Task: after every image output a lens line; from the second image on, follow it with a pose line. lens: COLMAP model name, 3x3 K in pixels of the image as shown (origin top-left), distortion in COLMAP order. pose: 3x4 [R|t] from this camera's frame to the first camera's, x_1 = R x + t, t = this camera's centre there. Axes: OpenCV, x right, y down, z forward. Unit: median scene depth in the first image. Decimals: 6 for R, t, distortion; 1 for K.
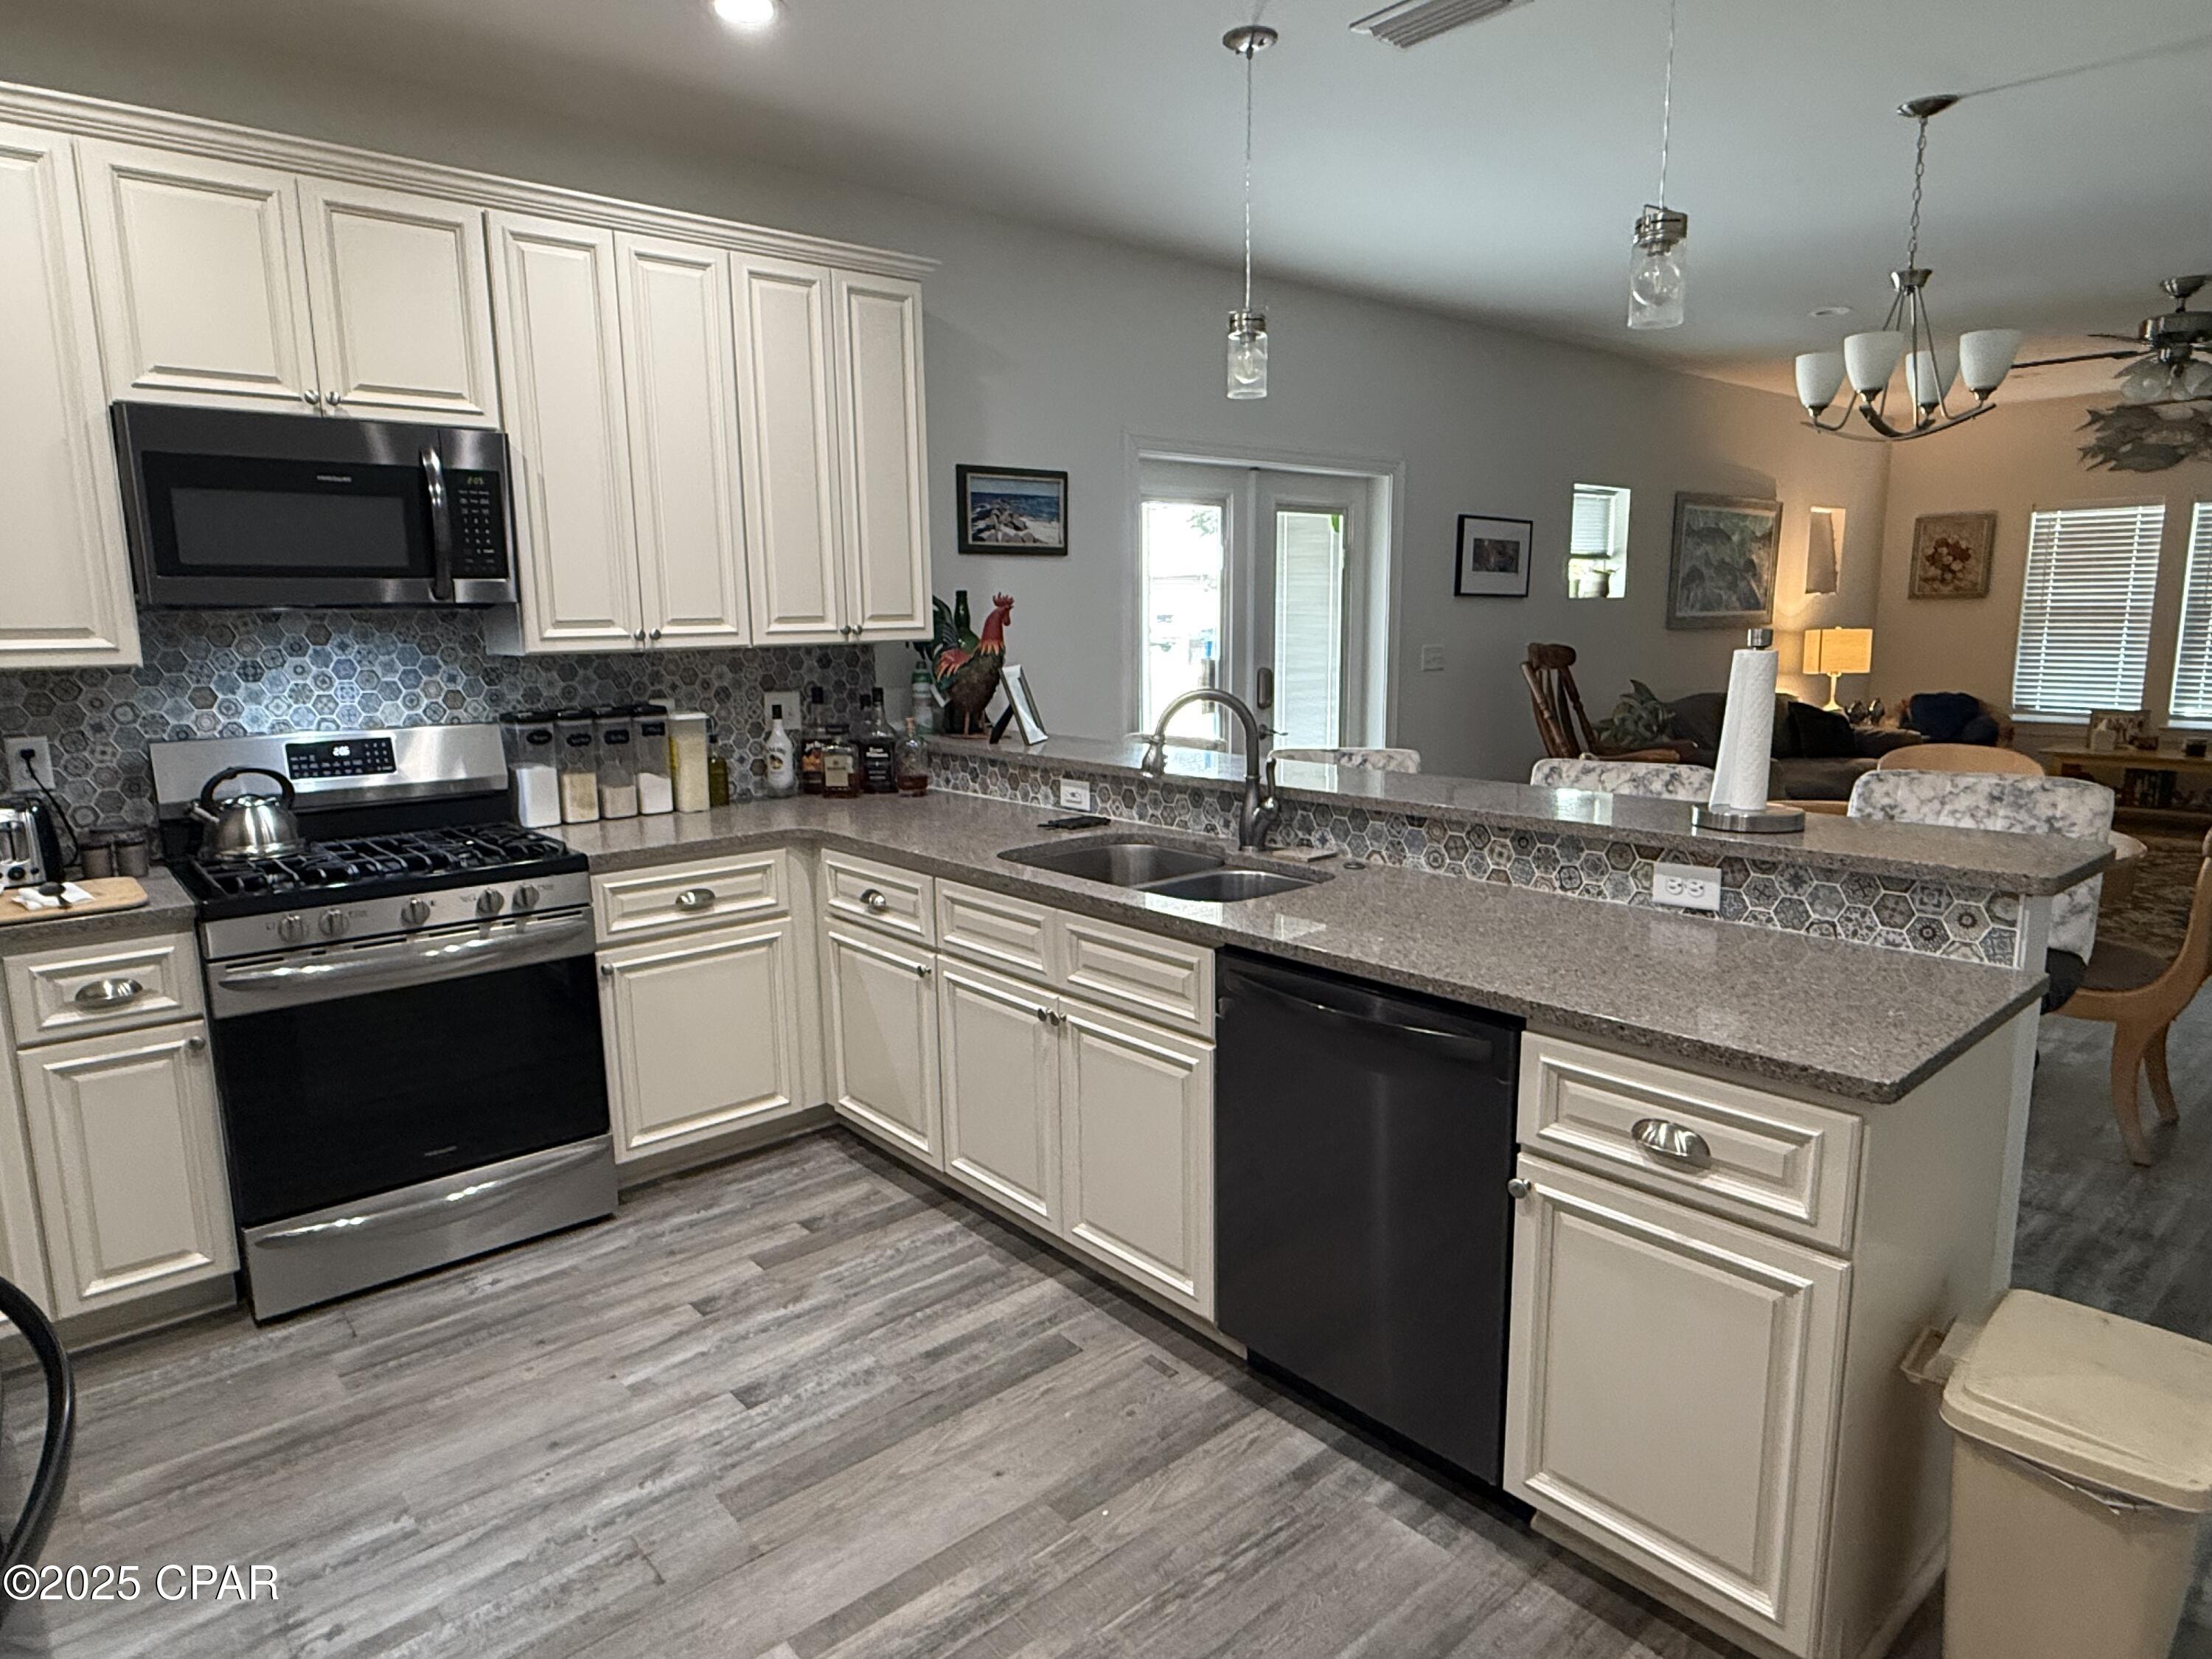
lens RADIAL K [[1314.1, 0, 1082.0], [0, 1314.1, 841.8], [0, 0, 1]] dist [0.000656, 0.000664]
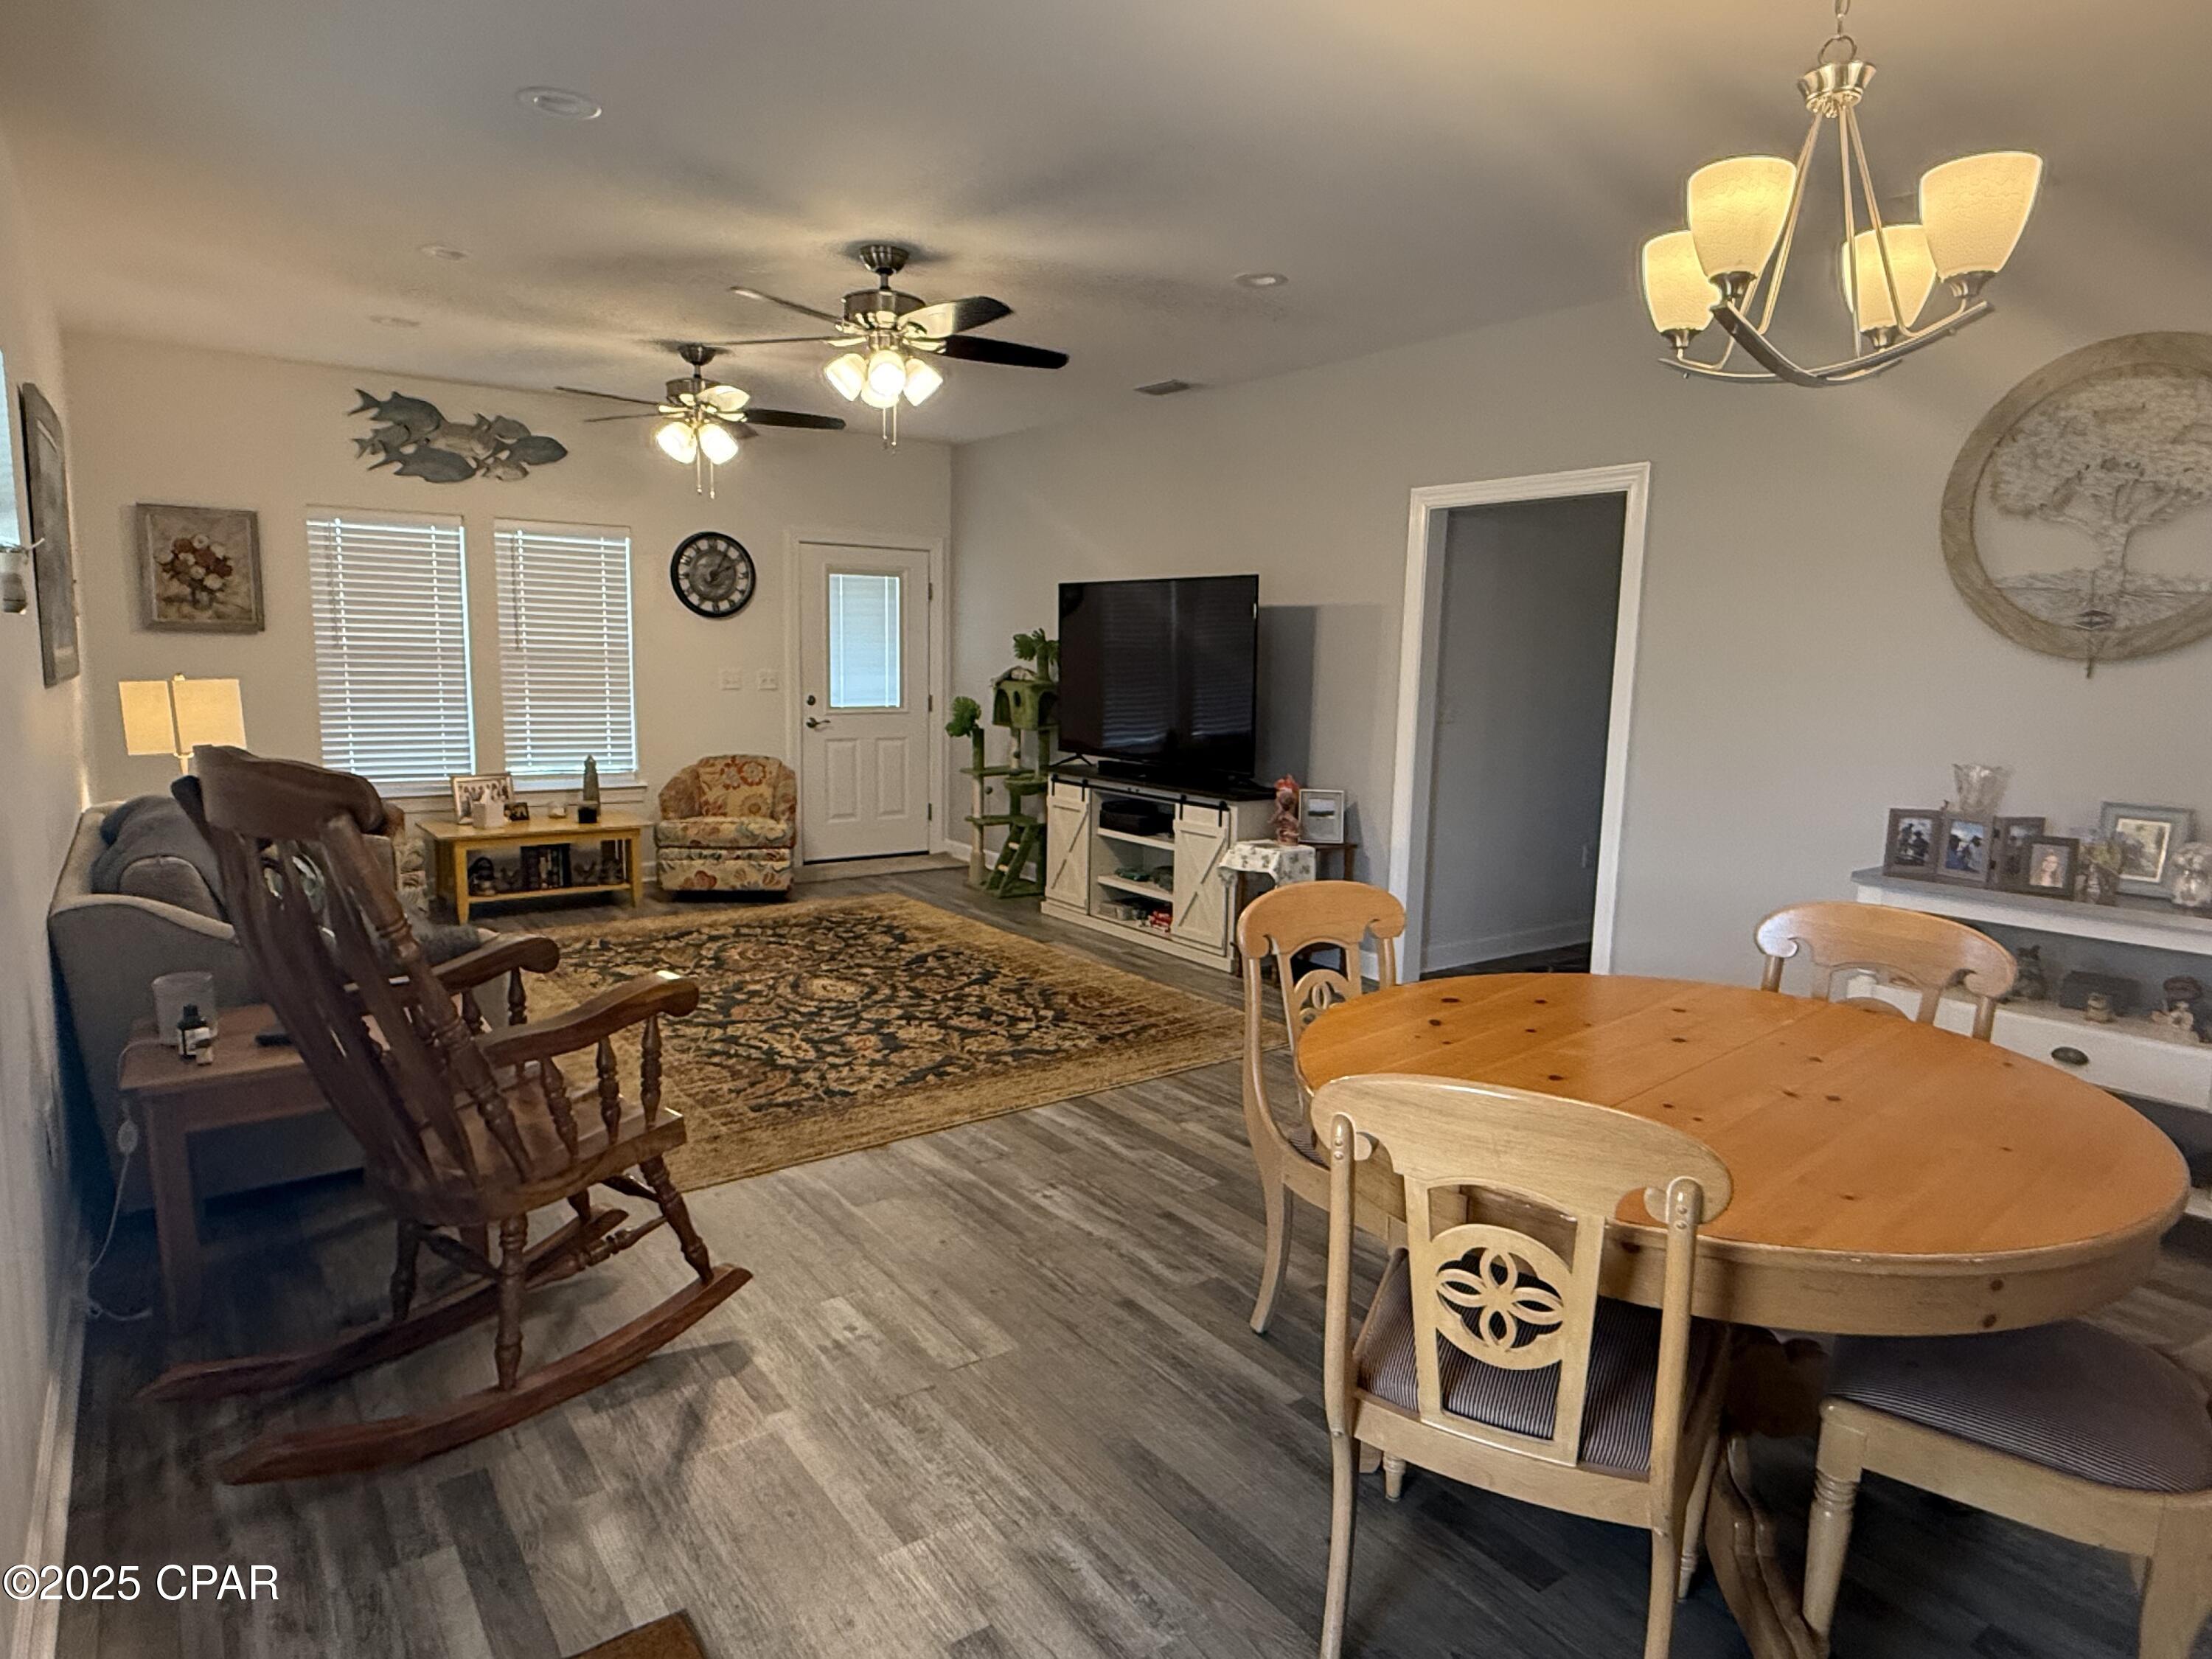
lens RADIAL K [[1302.0, 0, 1106.0], [0, 1302.0, 829.5], [0, 0, 1]] dist [0.002017, -0.000891]
pose [[0.071149, -0.123797, 0.989754, 0.027844], [0.149763, 0.982346, 0.112105, -0.168299], [-0.986159, 0.140253, 0.088433, 0.934176]]
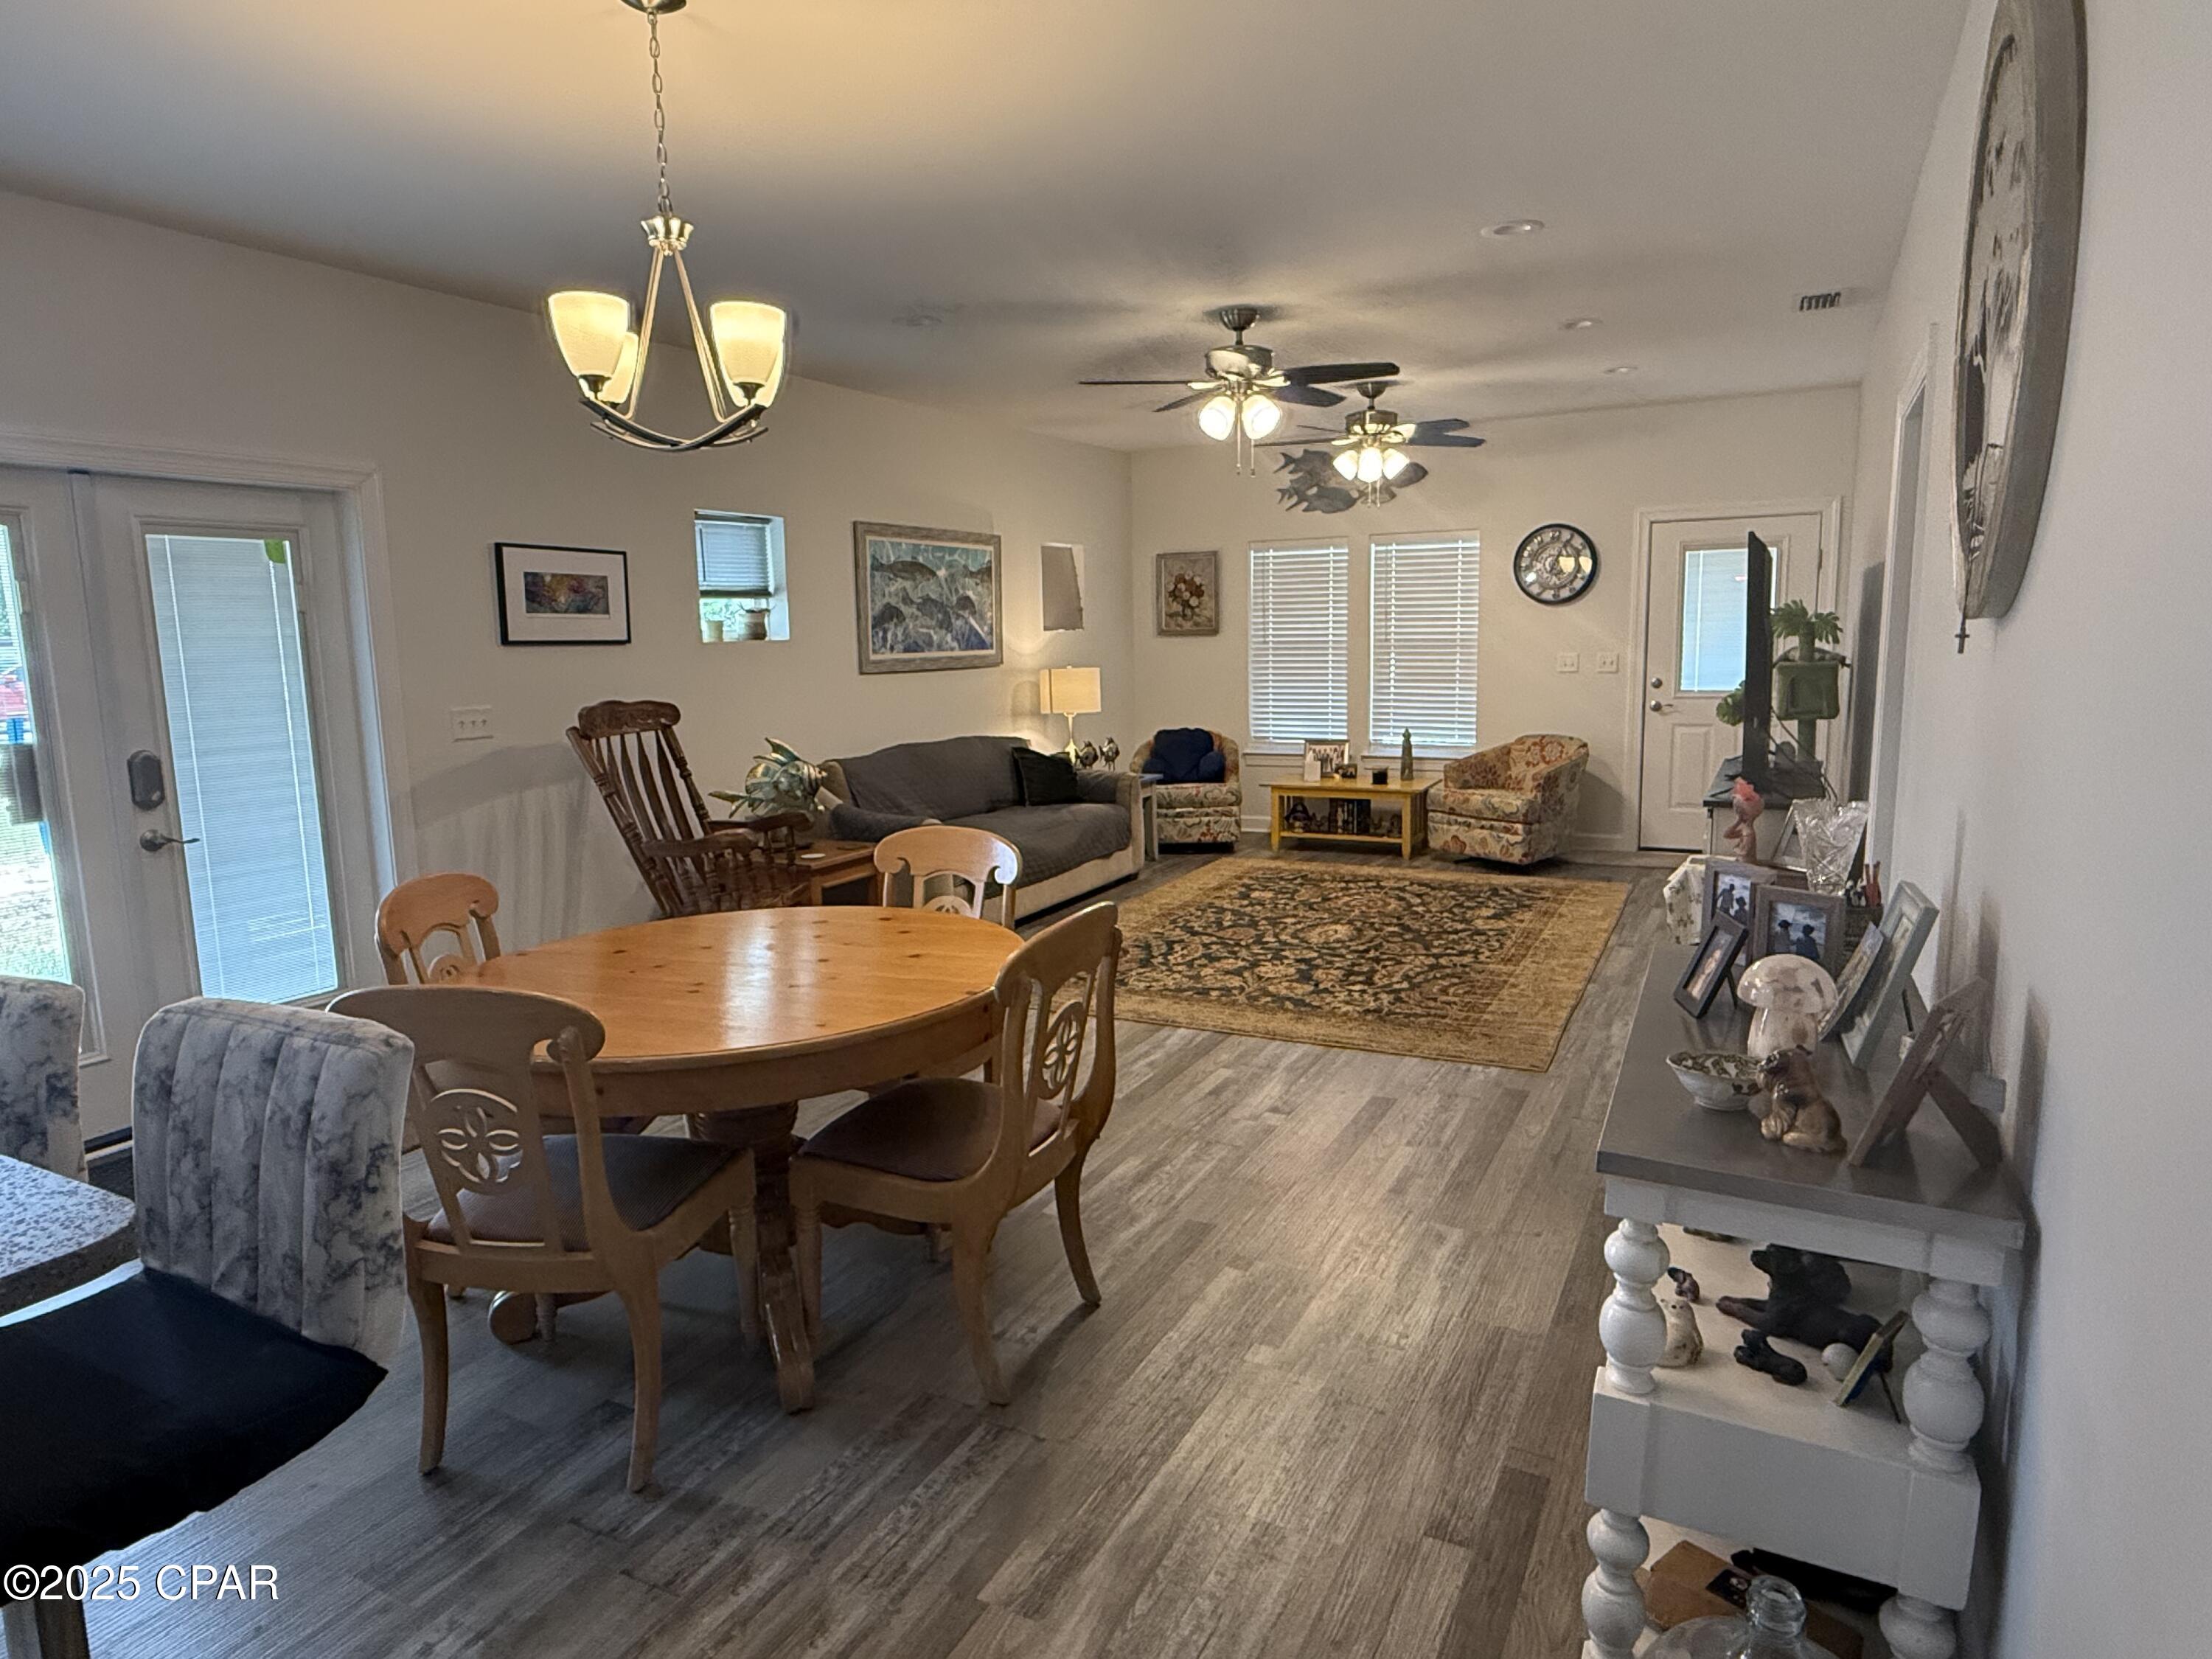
lens RADIAL K [[1303.6, 0, 1097.7], [0, 1303.6, 831.3], [0, 0, 1]] dist [0.000396, -0.001419]
pose [[0.930374, -0.064092, 0.360966, 0.414362], [0.073749, 0.997192, -0.013027, -0.048496], [-0.359118, 0.038741, 0.932488, 0.182036]]
